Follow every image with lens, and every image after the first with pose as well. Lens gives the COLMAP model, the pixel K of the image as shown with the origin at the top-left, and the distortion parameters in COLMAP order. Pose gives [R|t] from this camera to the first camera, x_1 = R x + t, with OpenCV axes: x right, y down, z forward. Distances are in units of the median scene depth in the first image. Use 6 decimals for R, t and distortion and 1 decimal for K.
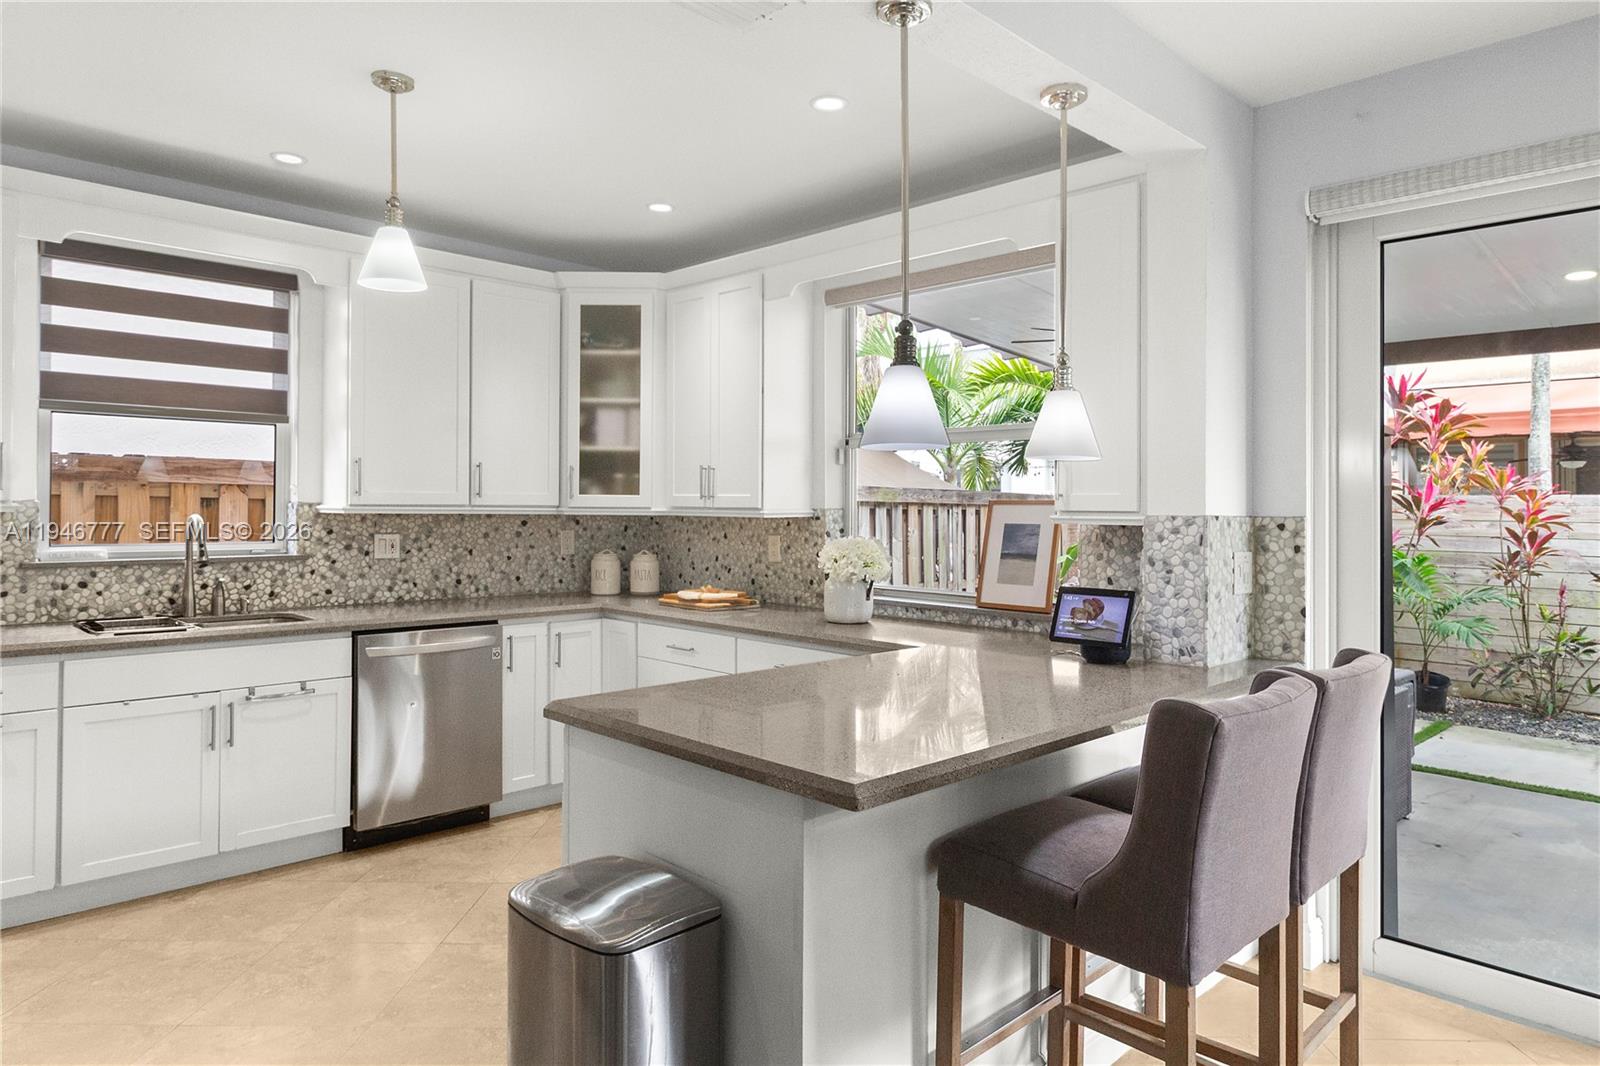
lens RADIAL K [[1010.6, 0, 811.6], [0, 1010.6, 498.5], [0, 0, 1]] dist [-0.004306, -0.002010]
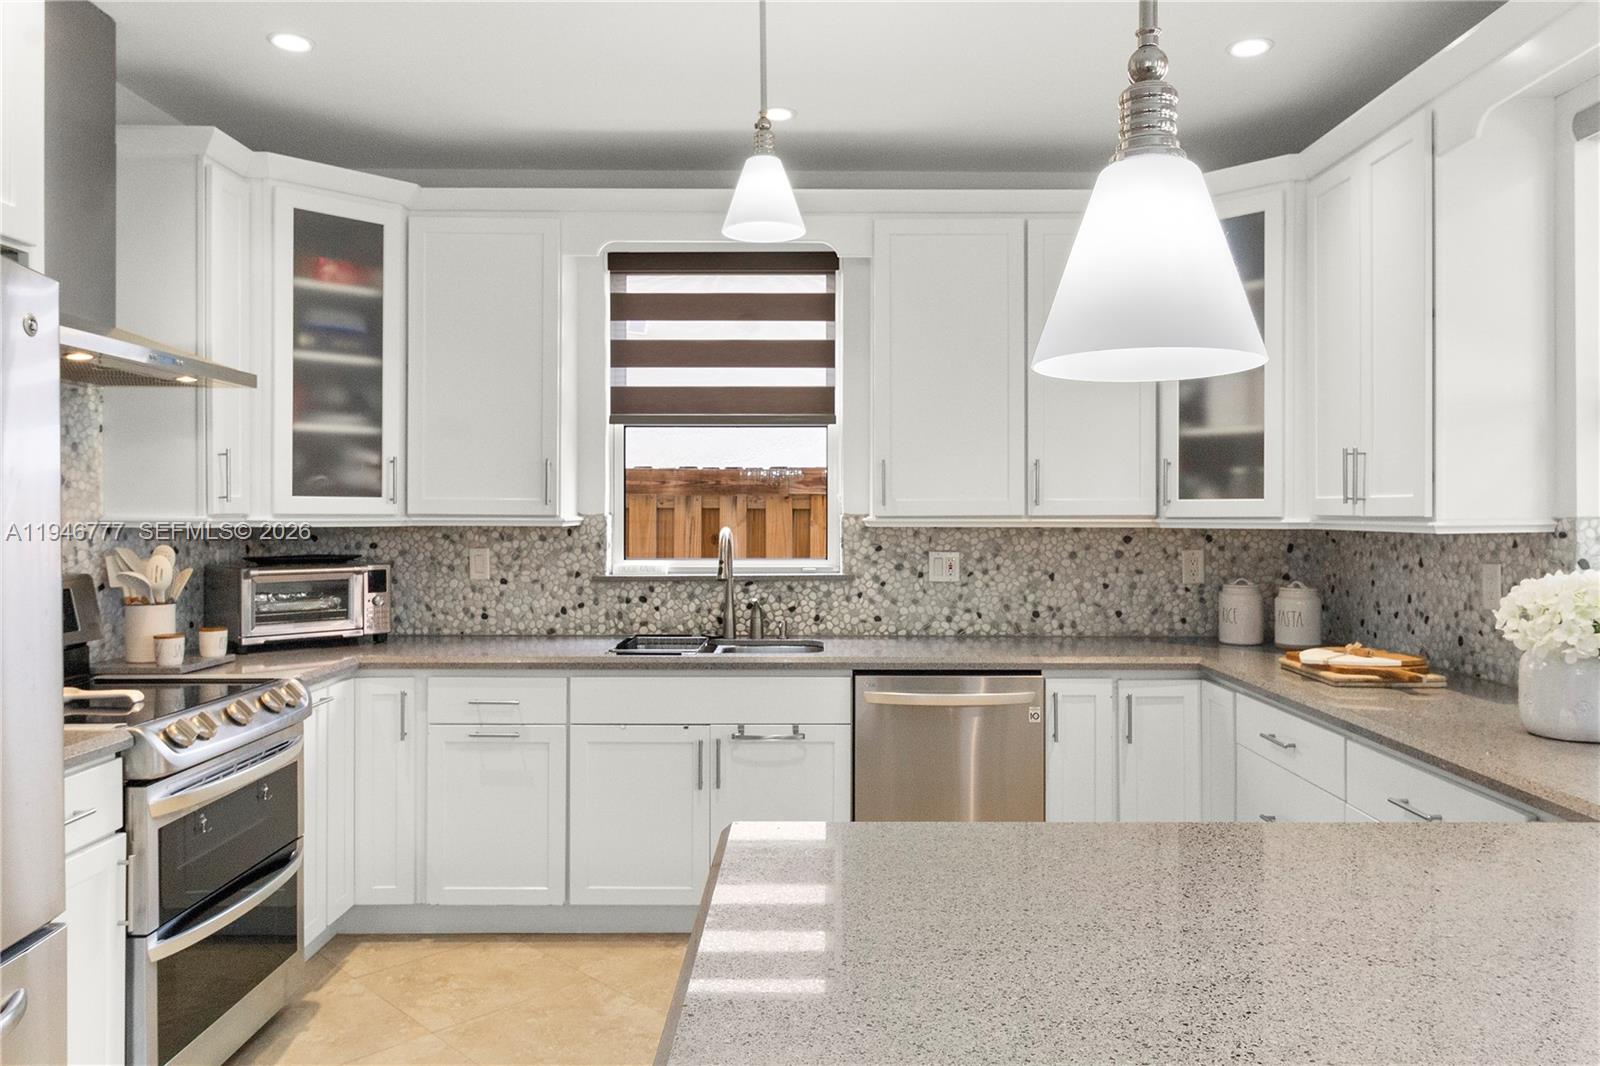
lens RADIAL K [[1127.6, 0, 809.1], [0, 1127.6, 518.4], [0, 0, 1]] dist [-0.001677, 0.001530]
pose [[0.706221, -0.005885, -0.707967, 0.150272], [0.012284, 0.999917, 0.003943, 0.003308], [0.707885, -0.011481, 0.706234, 0.282164]]
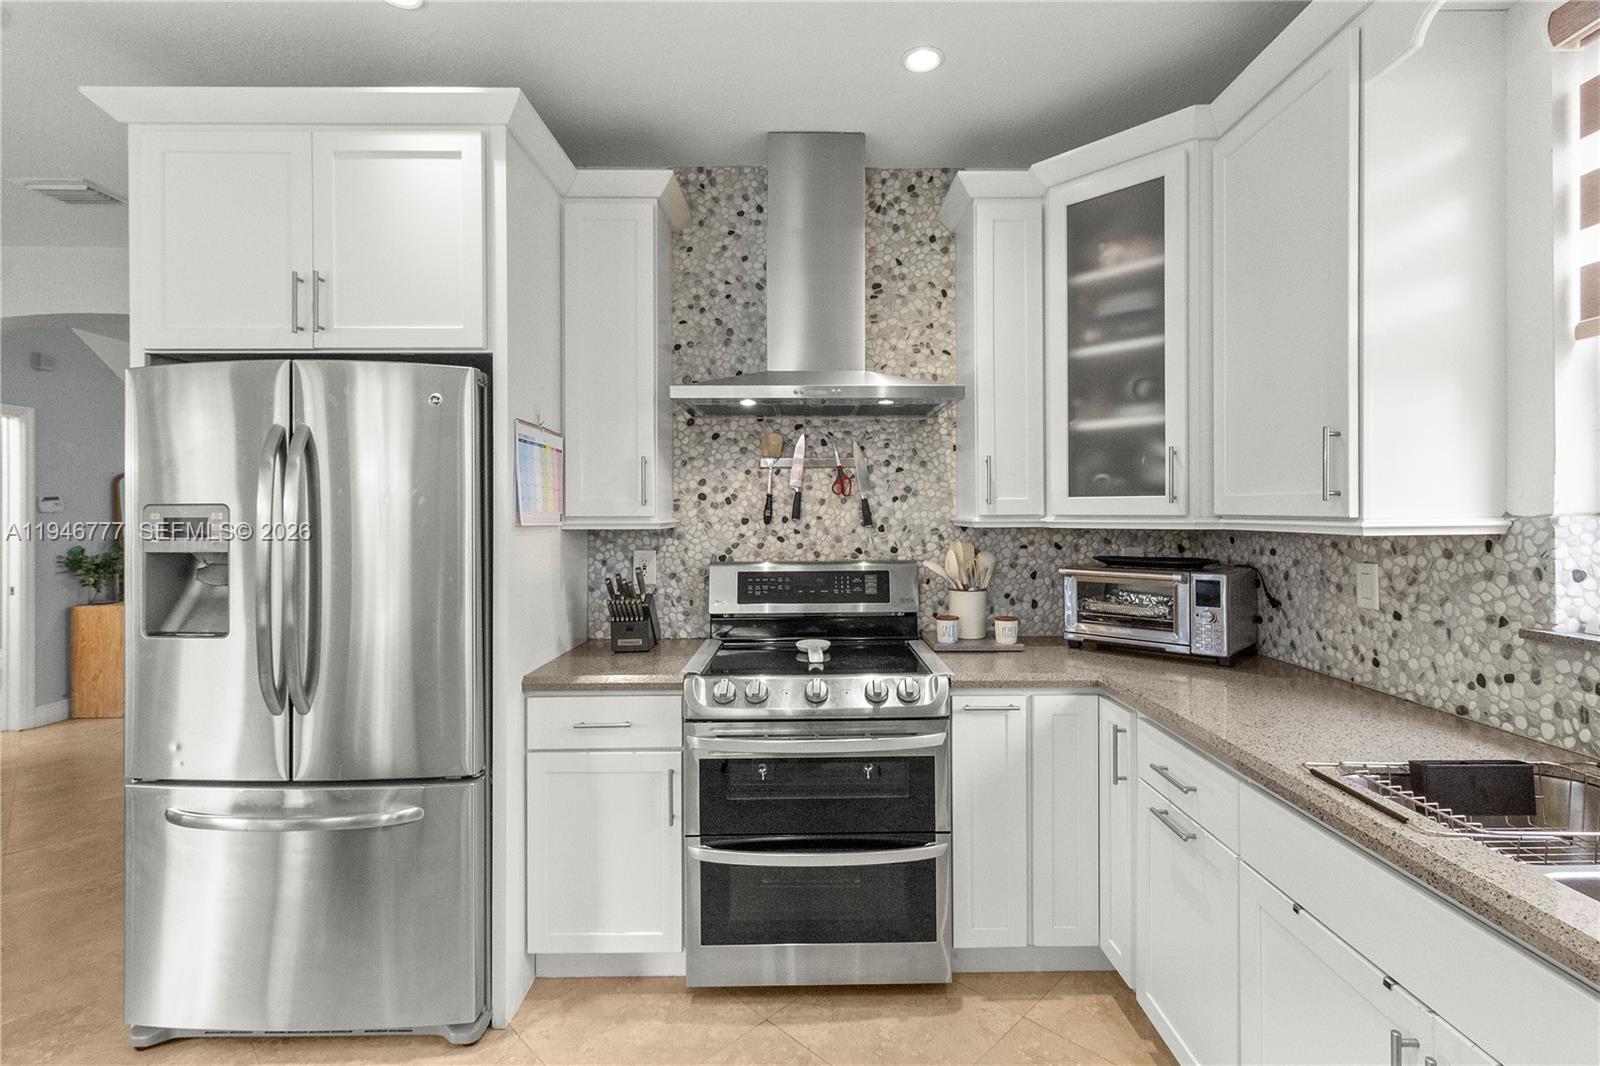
lens RADIAL K [[737.7, 0, 814.3], [0, 737.7, 514.5], [0, 0, 1]] dist [0.003324, -0.000688]
pose [[-0.696307, -0.005067, -0.717726, -0.176466], [0.003438, 0.999940, -0.010395, 0.003202], [0.717736, -0.009705, -0.696248, 0.818977]]
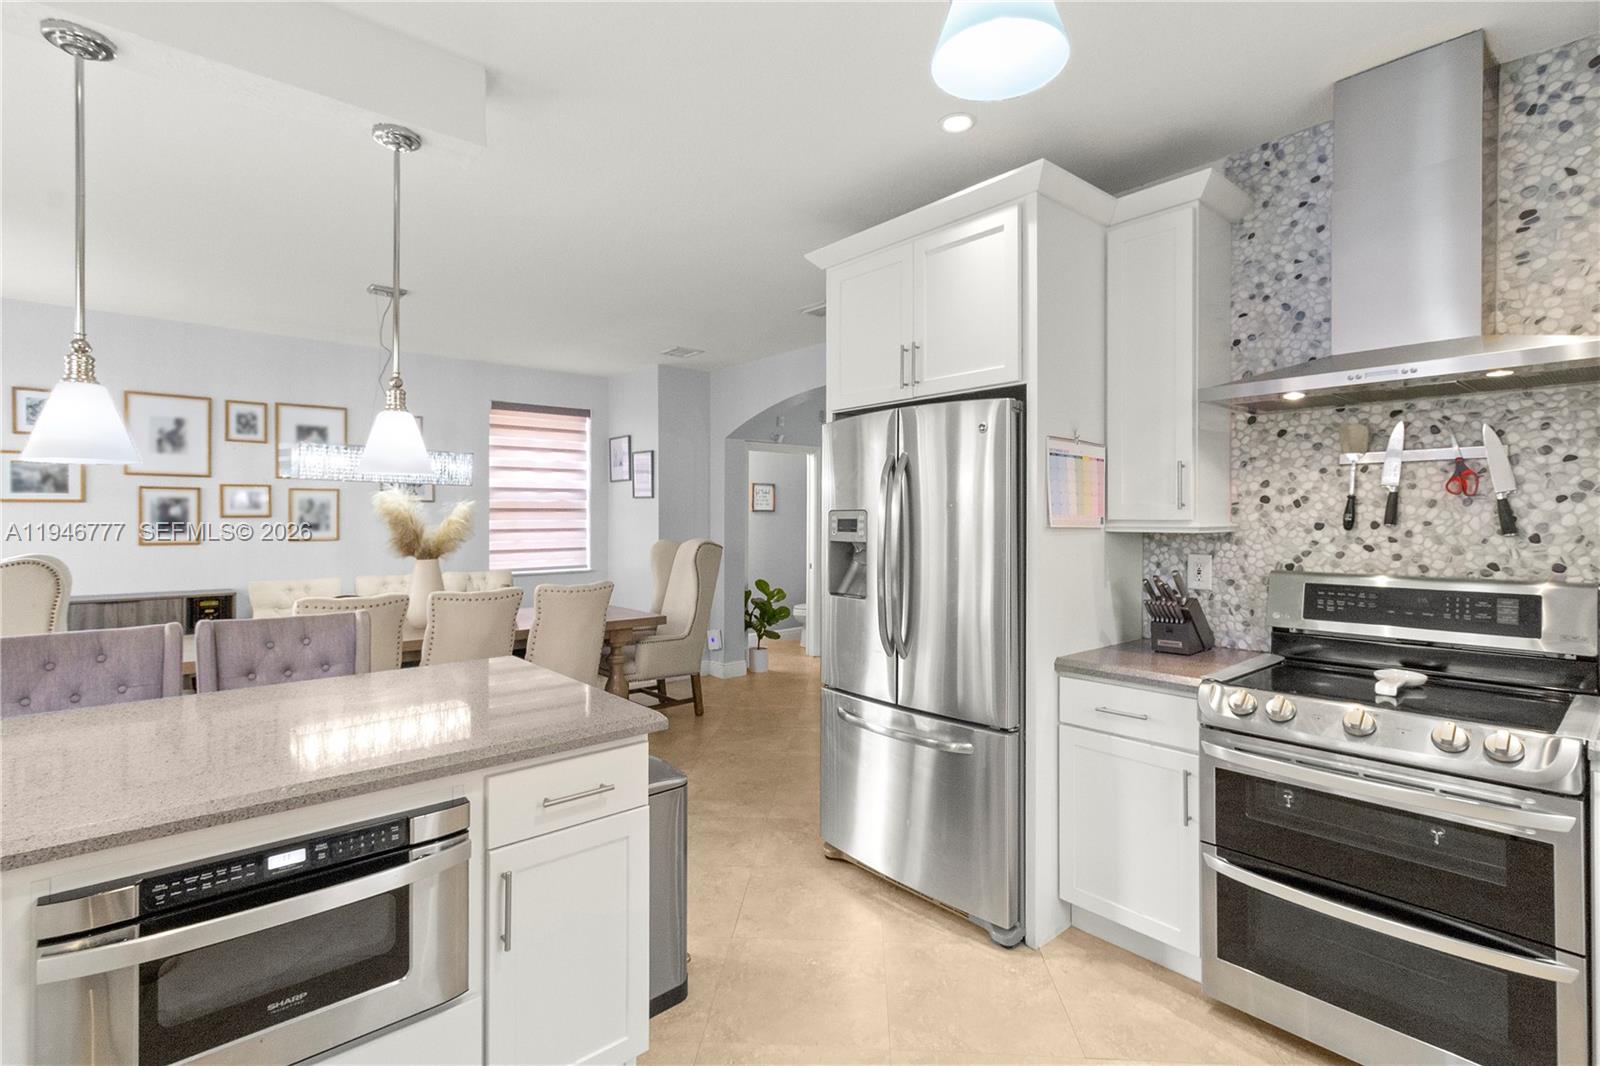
lens RADIAL K [[737.7, 0, 805.7], [0, 737.7, 518.7], [0, 0, 1]] dist [0.003324, -0.000688]
pose [[-0.998180, -0.009517, 0.059545, -0.232298], [-0.009978, 0.999922, -0.007450, 0.004385], [-0.059469, -0.008031, -0.998198, 0.913382]]
